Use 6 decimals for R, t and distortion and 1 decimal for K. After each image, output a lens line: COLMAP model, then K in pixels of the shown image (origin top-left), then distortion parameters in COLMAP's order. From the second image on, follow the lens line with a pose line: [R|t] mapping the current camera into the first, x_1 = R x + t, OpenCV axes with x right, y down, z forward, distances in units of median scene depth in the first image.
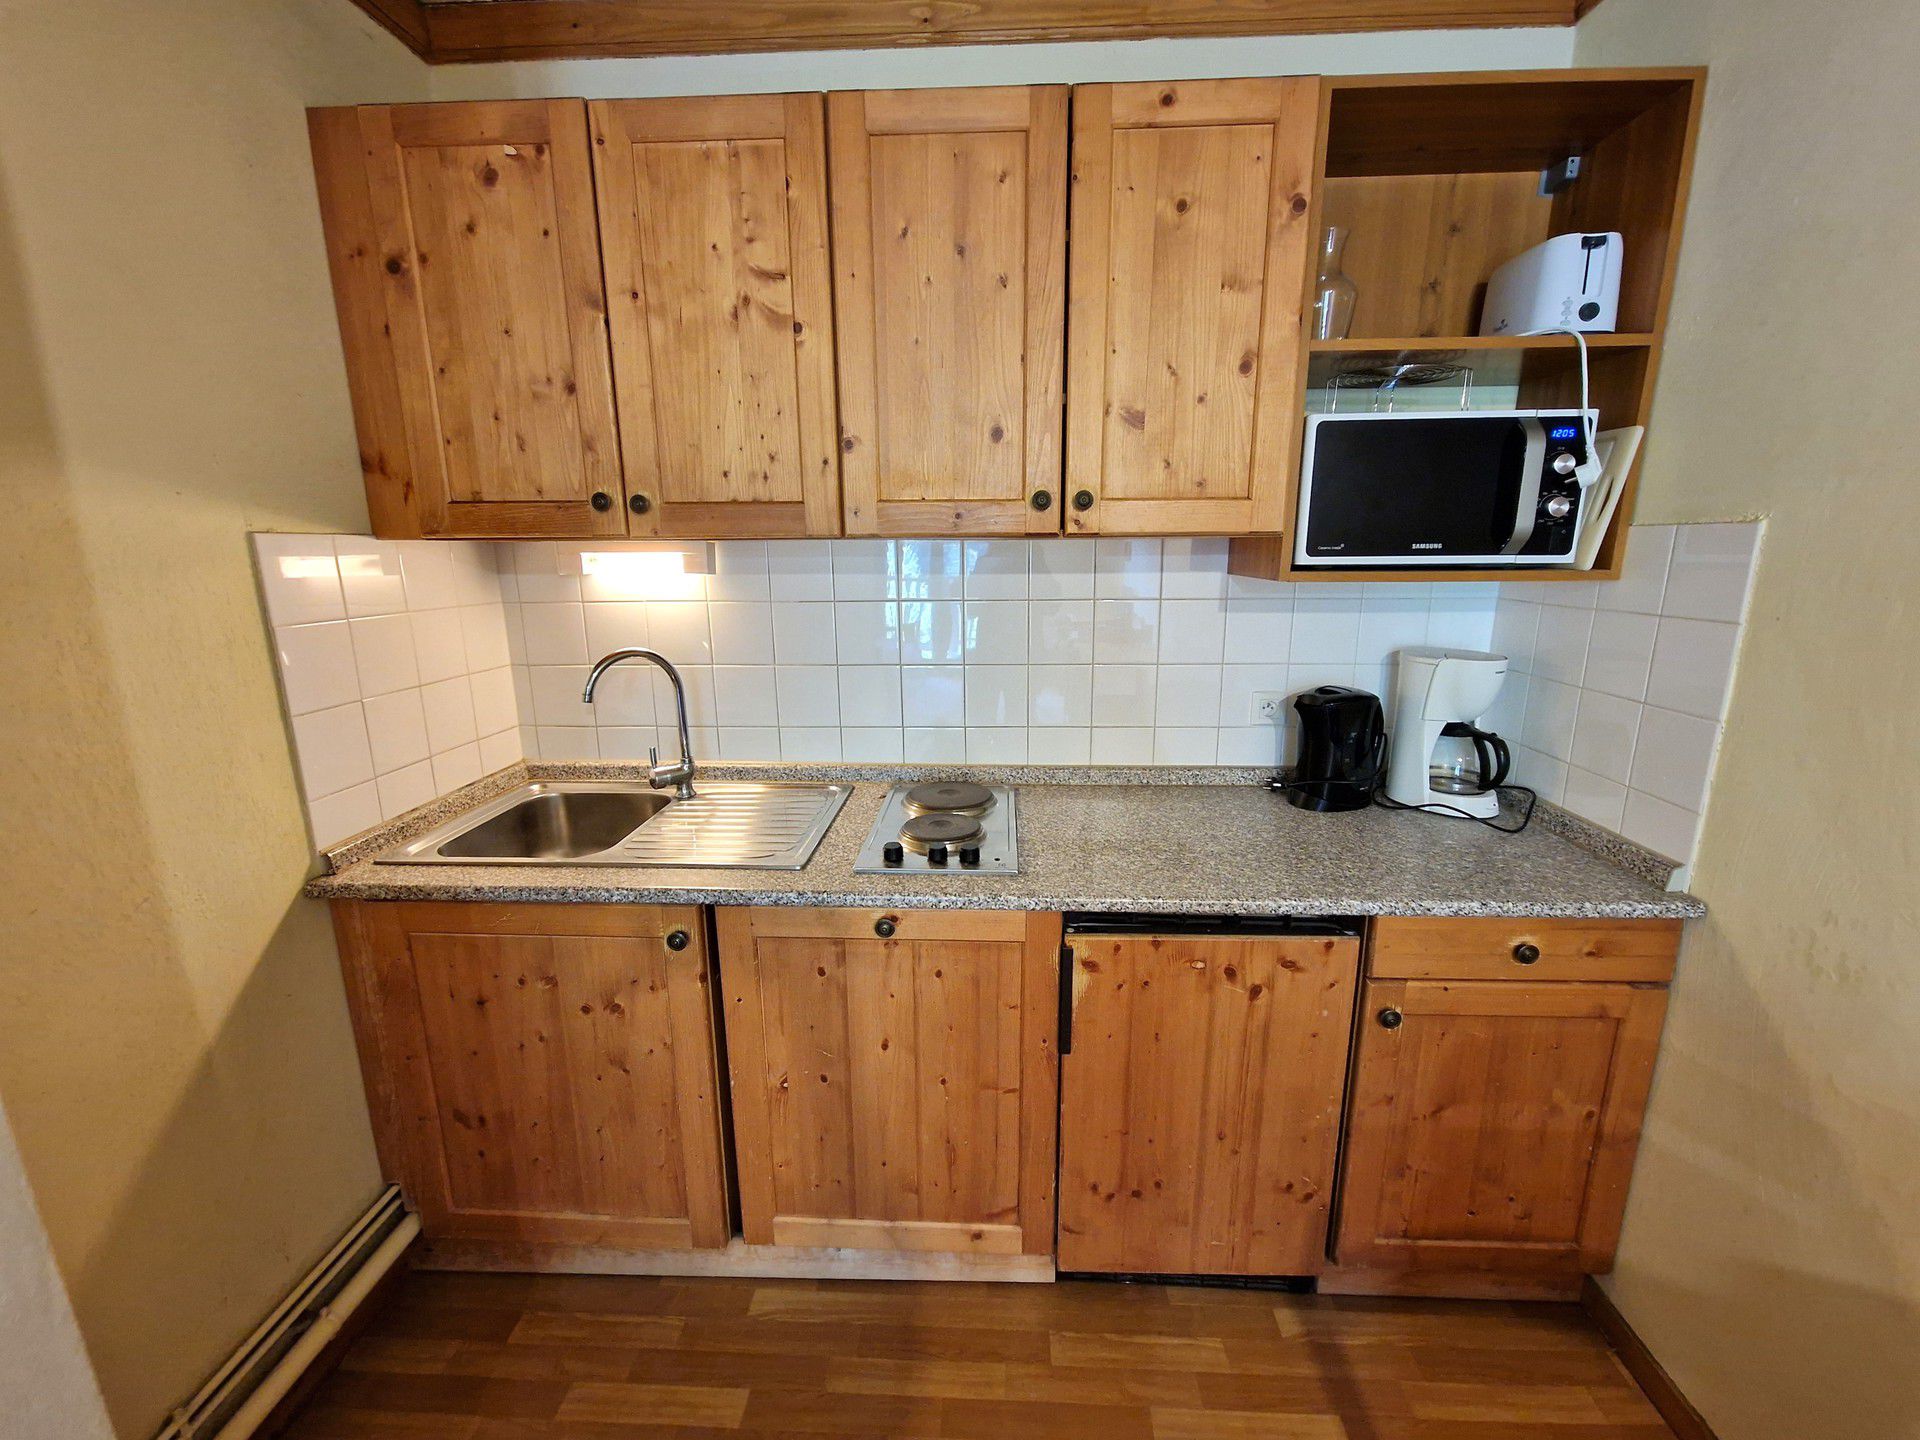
lens RADIAL K [[775.8, 0, 958.9], [0, 775.8, 716.5], [0, 0, 1]] dist [-0.001808, -0.000405]
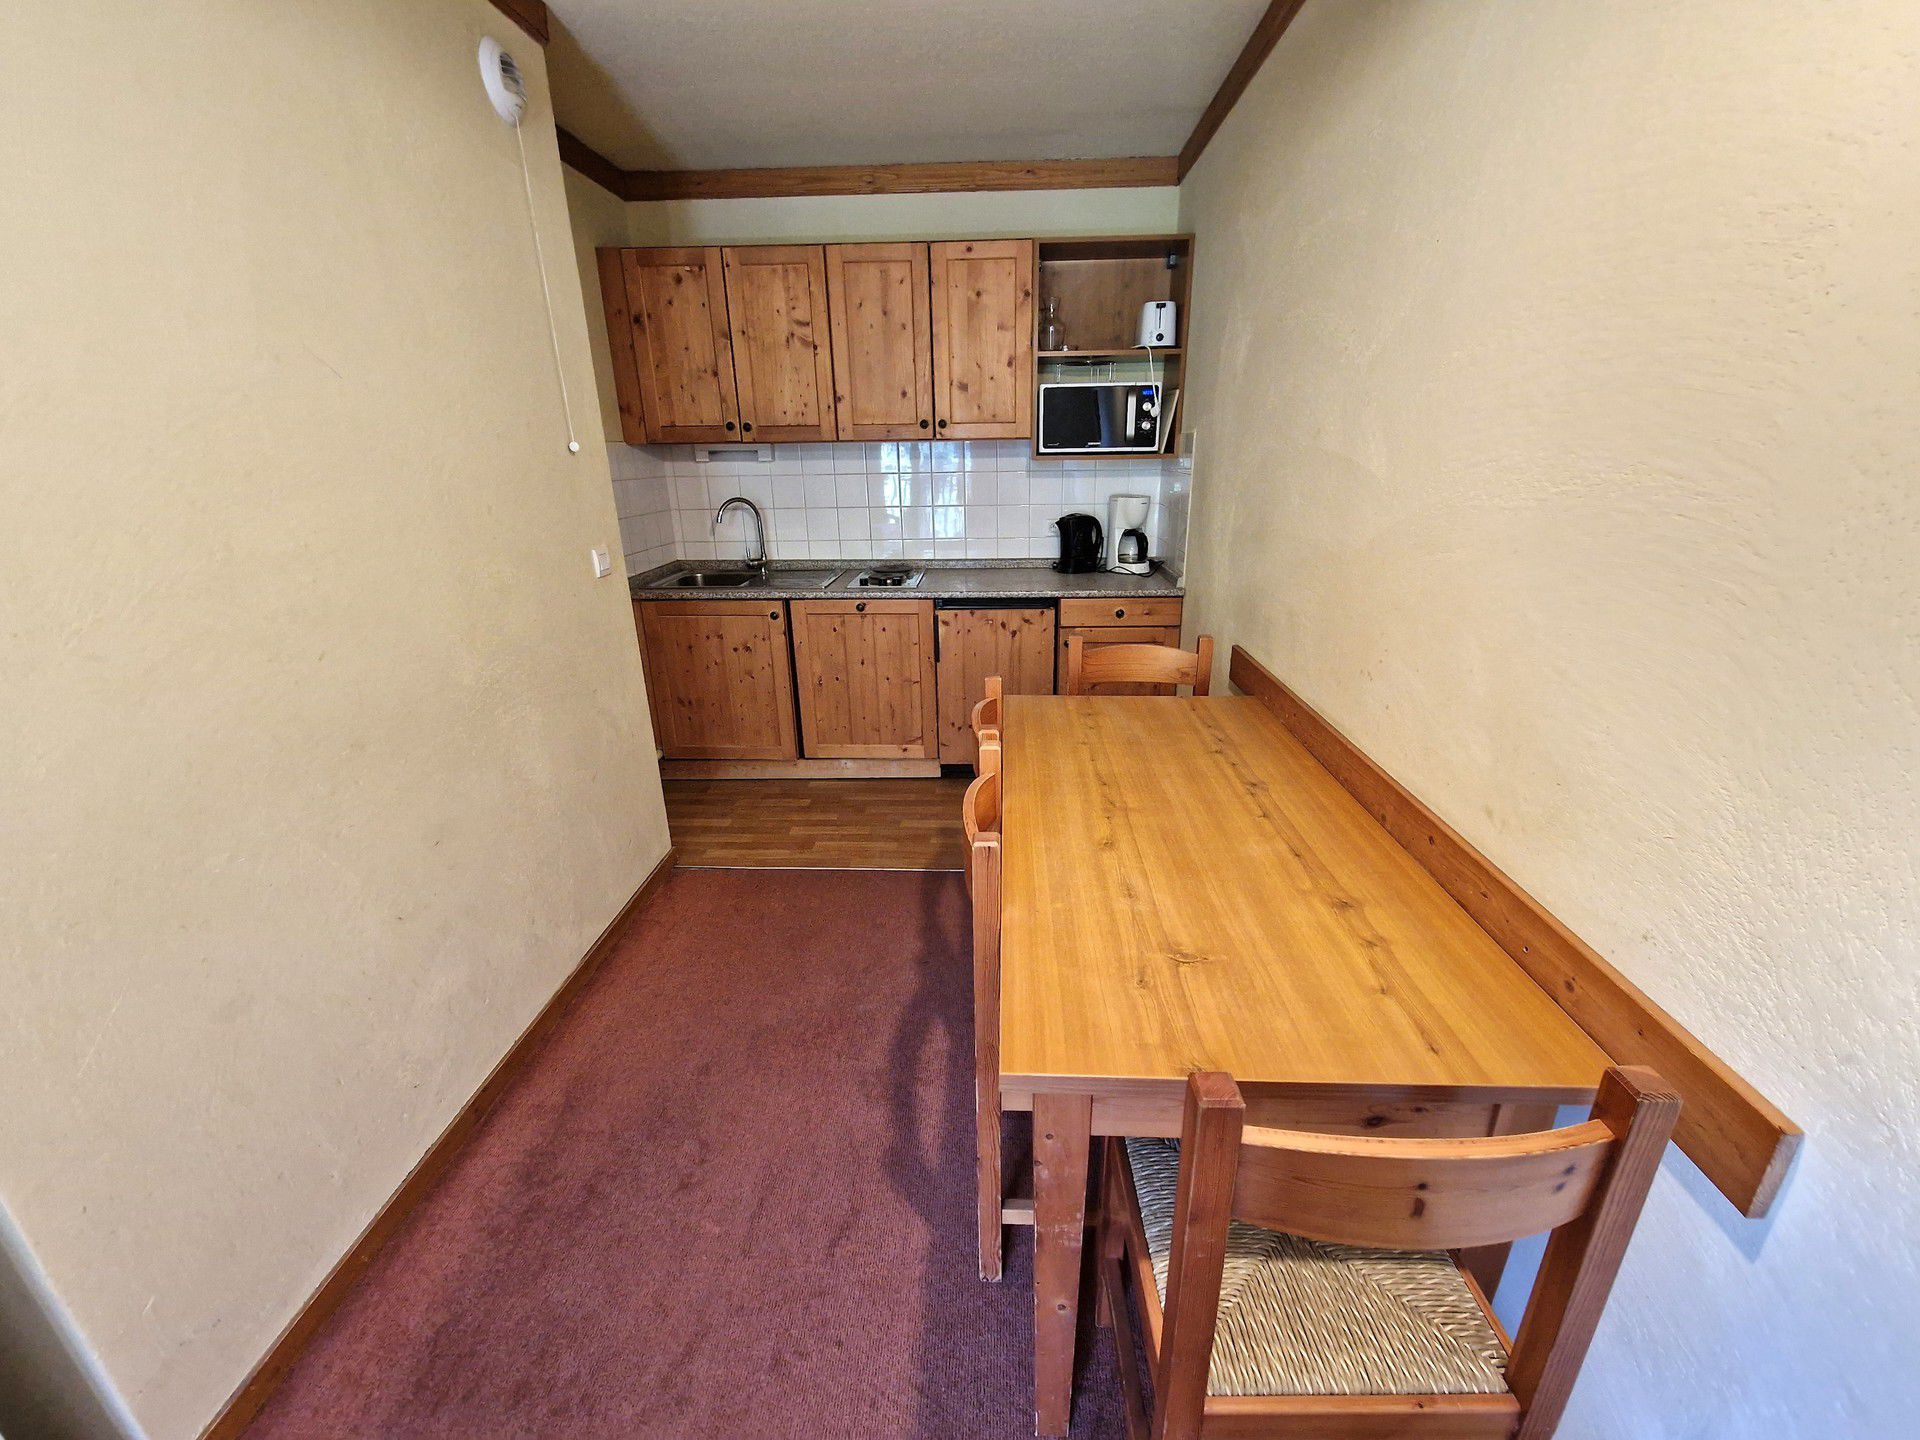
lens RADIAL K [[775.8, 0, 971.3], [0, 775.8, 720.2], [0, 0, 1]] dist [-0.001808, -0.000405]
pose [[0.999833, -0.012779, 0.013078, 0.205548], [0.011089, 0.992466, 0.122021, 0.313850], [-0.014538, -0.121855, 0.992441, -1.392546]]
